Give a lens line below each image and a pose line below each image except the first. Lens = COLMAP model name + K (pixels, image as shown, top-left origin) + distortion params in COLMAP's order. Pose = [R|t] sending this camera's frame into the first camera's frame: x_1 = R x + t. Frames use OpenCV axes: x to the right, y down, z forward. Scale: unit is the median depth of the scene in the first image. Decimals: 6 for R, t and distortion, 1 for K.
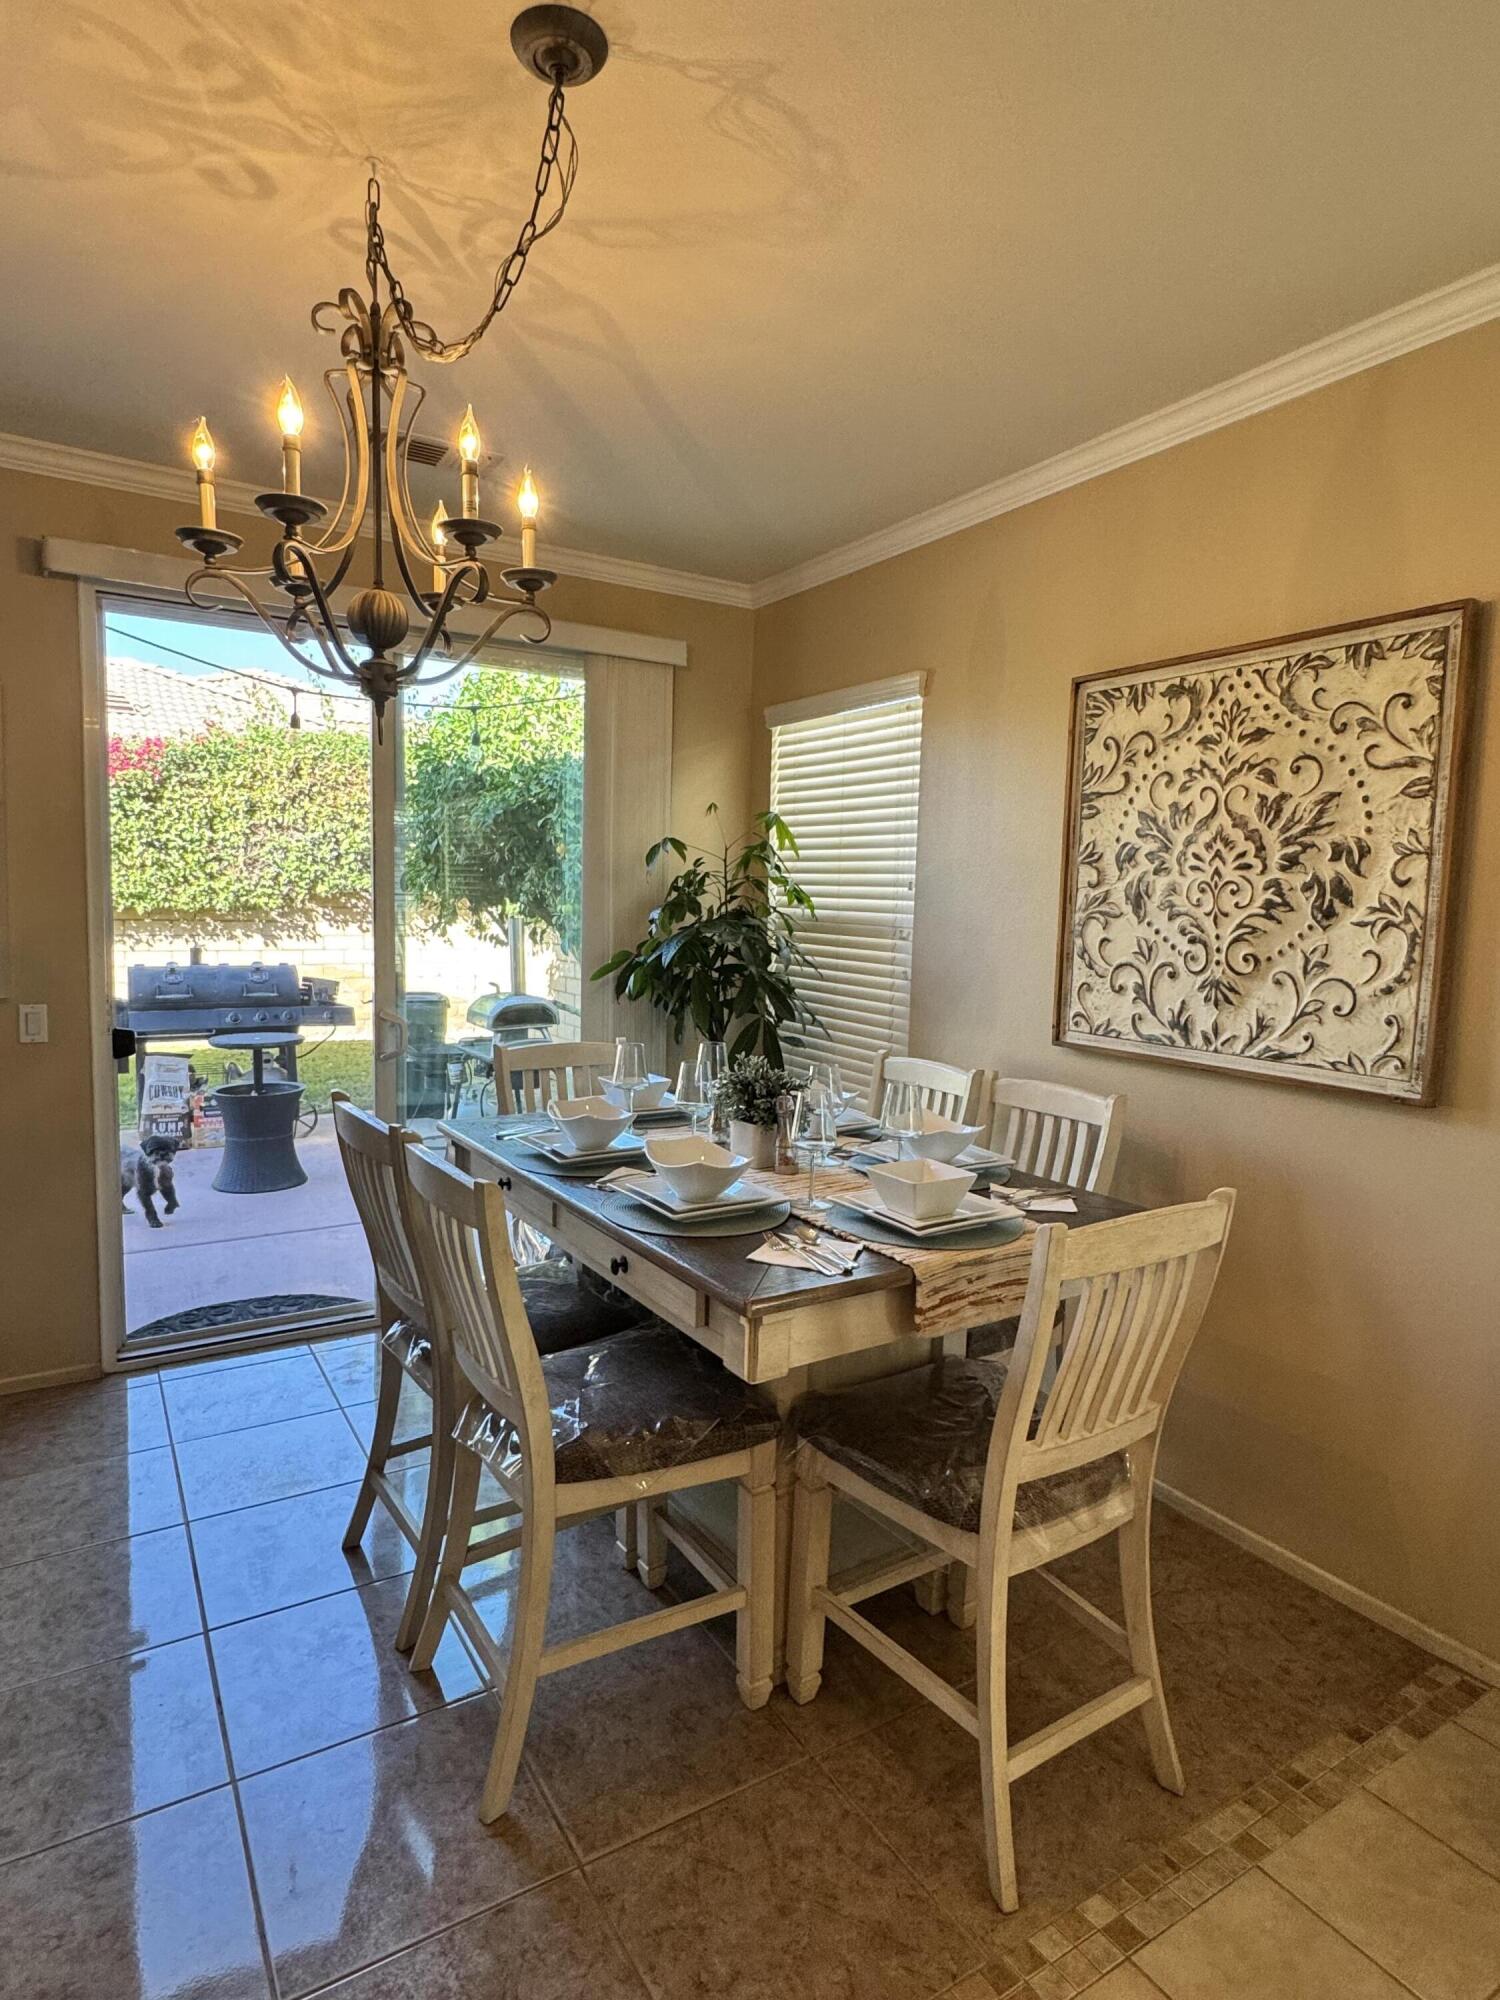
lens RADIAL K [[1095.0, 0, 751.5], [0, 1095.0, 997.8], [0, 0, 1]] dist [-0.003609, 0.000694]
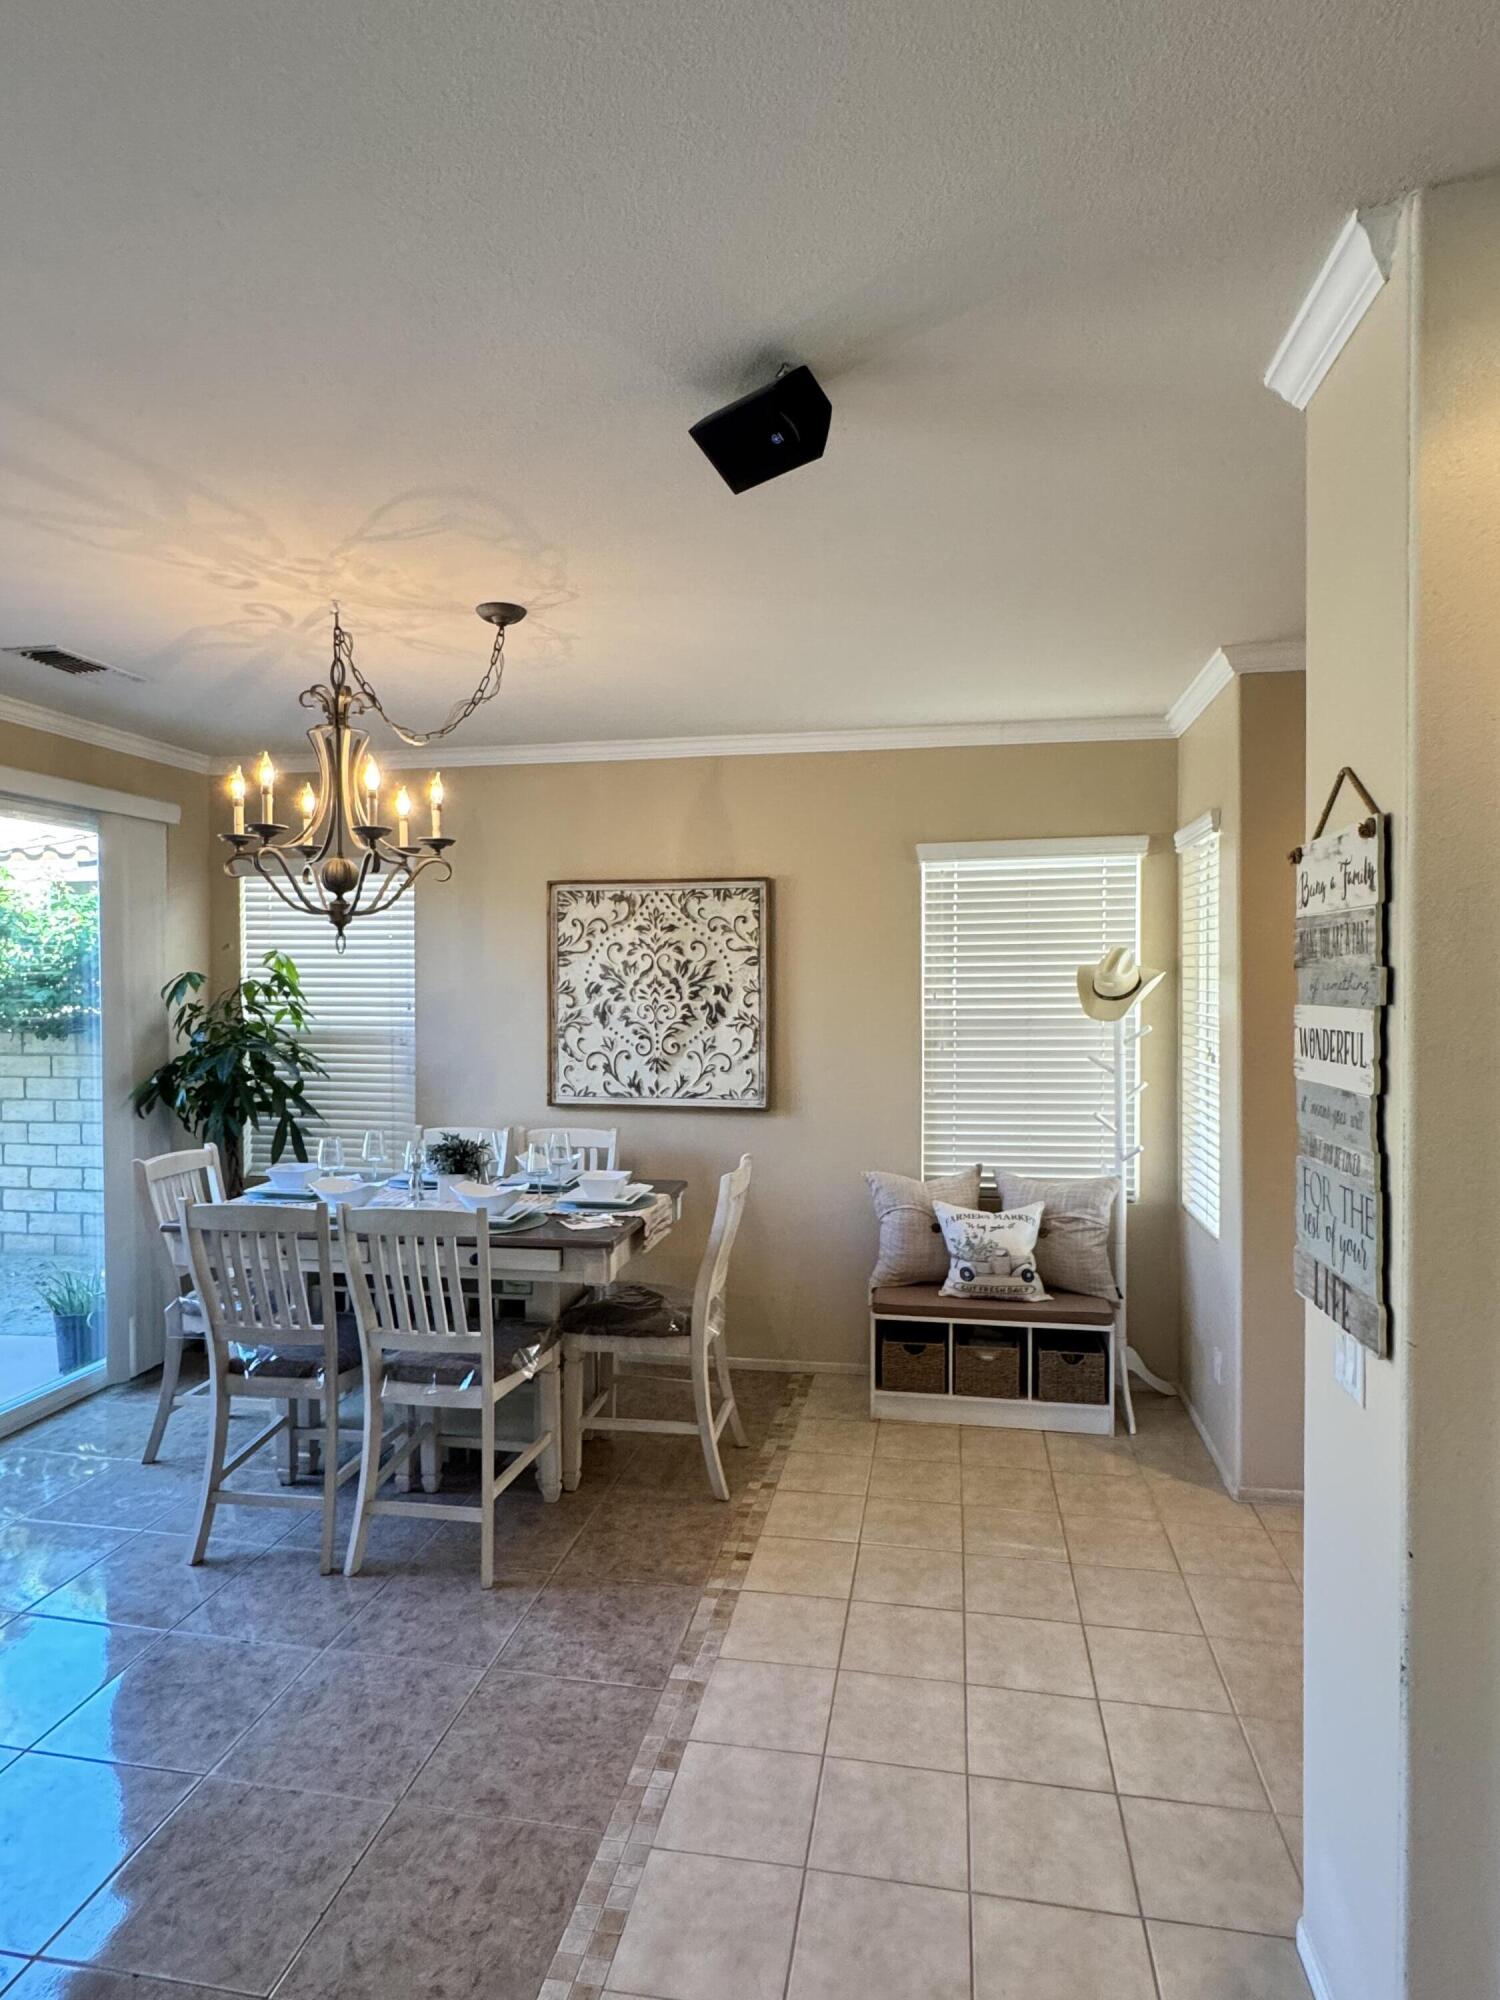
lens RADIAL K [[1095.0, 0, 751.5], [0, 1095.0, 997.8], [0, 0, 1]] dist [-0.003609, 0.000694]
pose [[0.672145, -0.039970, 0.739340, -0.839776], [0.085250, 0.996079, -0.023653, -0.061291], [-0.735495, 0.078927, 0.672917, -0.368185]]
